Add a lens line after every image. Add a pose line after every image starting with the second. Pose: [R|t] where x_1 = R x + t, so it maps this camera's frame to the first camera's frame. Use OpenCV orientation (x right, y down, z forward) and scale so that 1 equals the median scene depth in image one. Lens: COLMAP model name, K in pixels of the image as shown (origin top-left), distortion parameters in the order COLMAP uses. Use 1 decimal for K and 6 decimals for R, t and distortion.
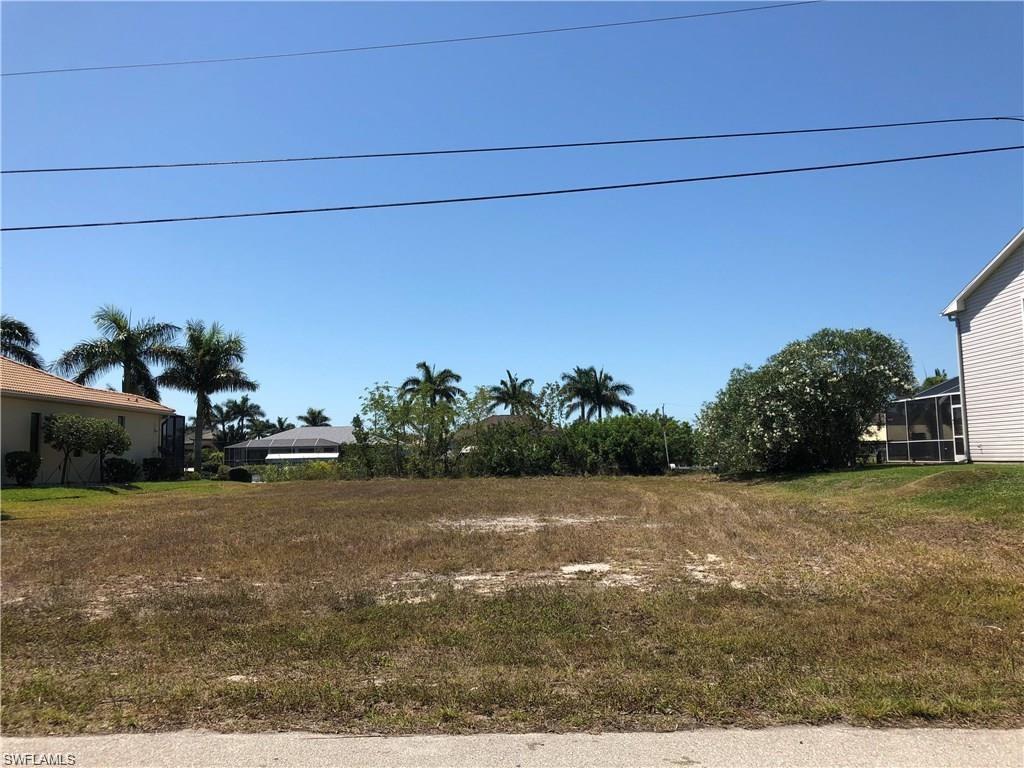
lens RADIAL K [[848.8, 0, 518.2], [0, 848.8, 387.2], [0, 0, 1]] dist [0.041822, -0.017262]
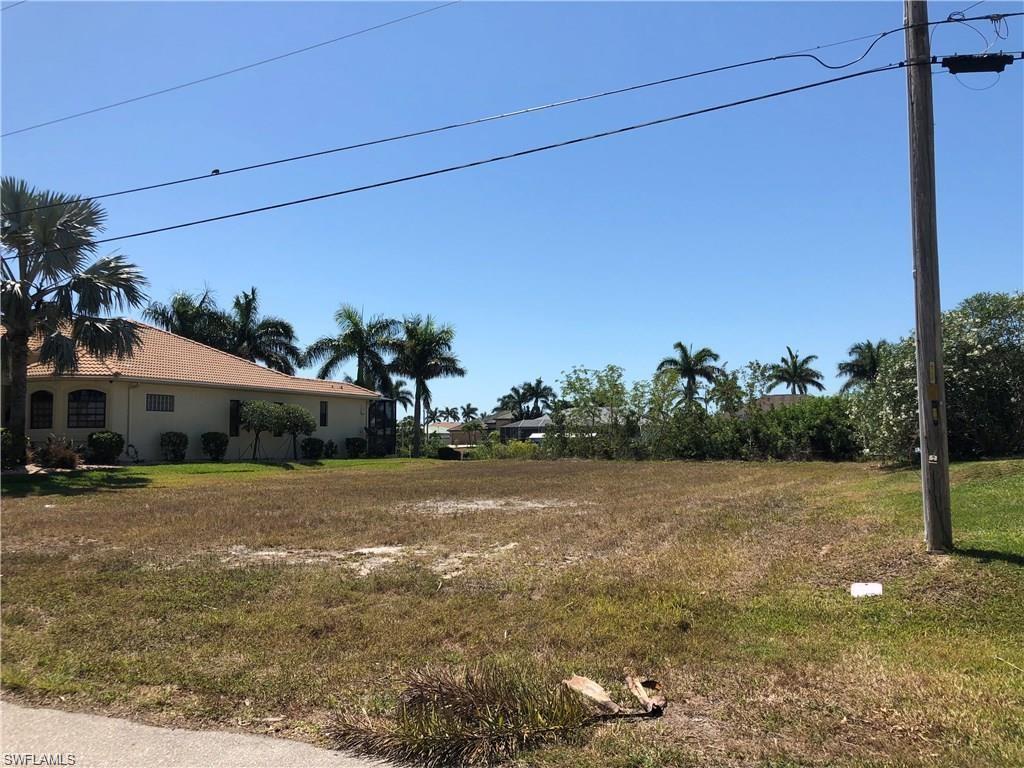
lens RADIAL K [[848.8, 0, 517.9], [0, 848.8, 376.2], [0, 0, 1]] dist [0.041822, -0.017262]
pose [[0.929391, -0.018991, -0.368608, 0.149769], [0.023059, 0.999712, 0.006634, -0.001466], [0.368376, -0.014665, 0.929561, 0.020018]]
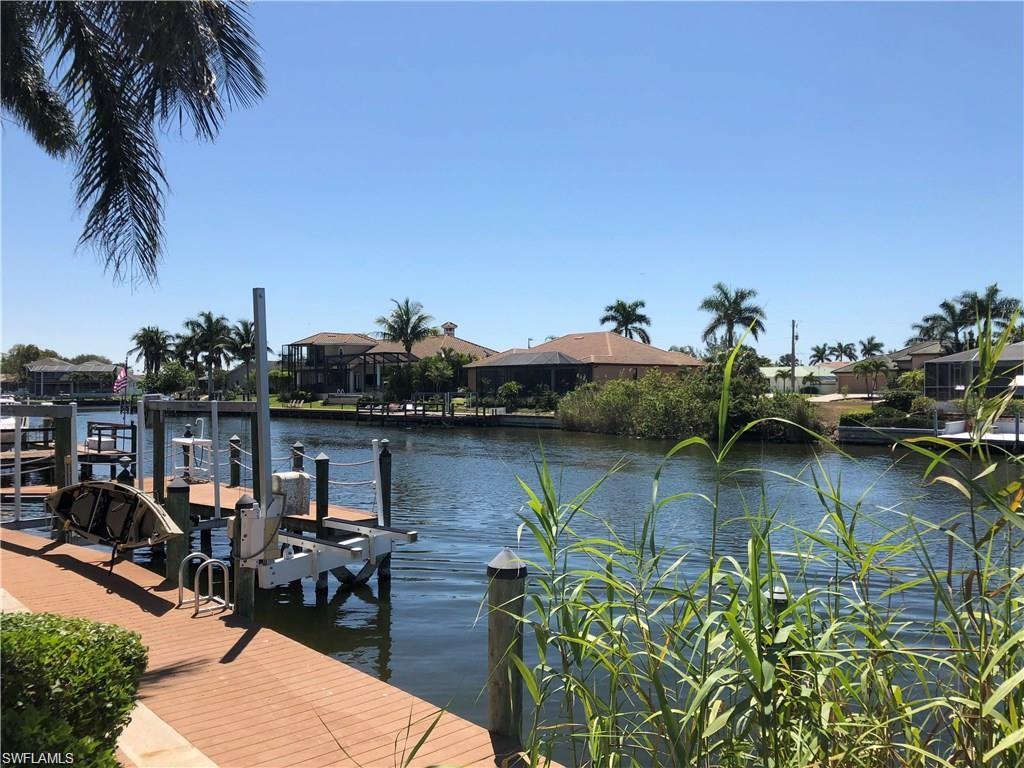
lens RADIAL K [[848.8, 0, 517.1], [0, 848.8, 383.4], [0, 0, 1]] dist [0.041822, -0.017262]
pose [[0.672386, 0.015458, -0.740039, -0.269451], [0.048885, 0.996672, 0.065234, 0.078034], [0.738584, -0.080039, 0.669393, 0.981736]]
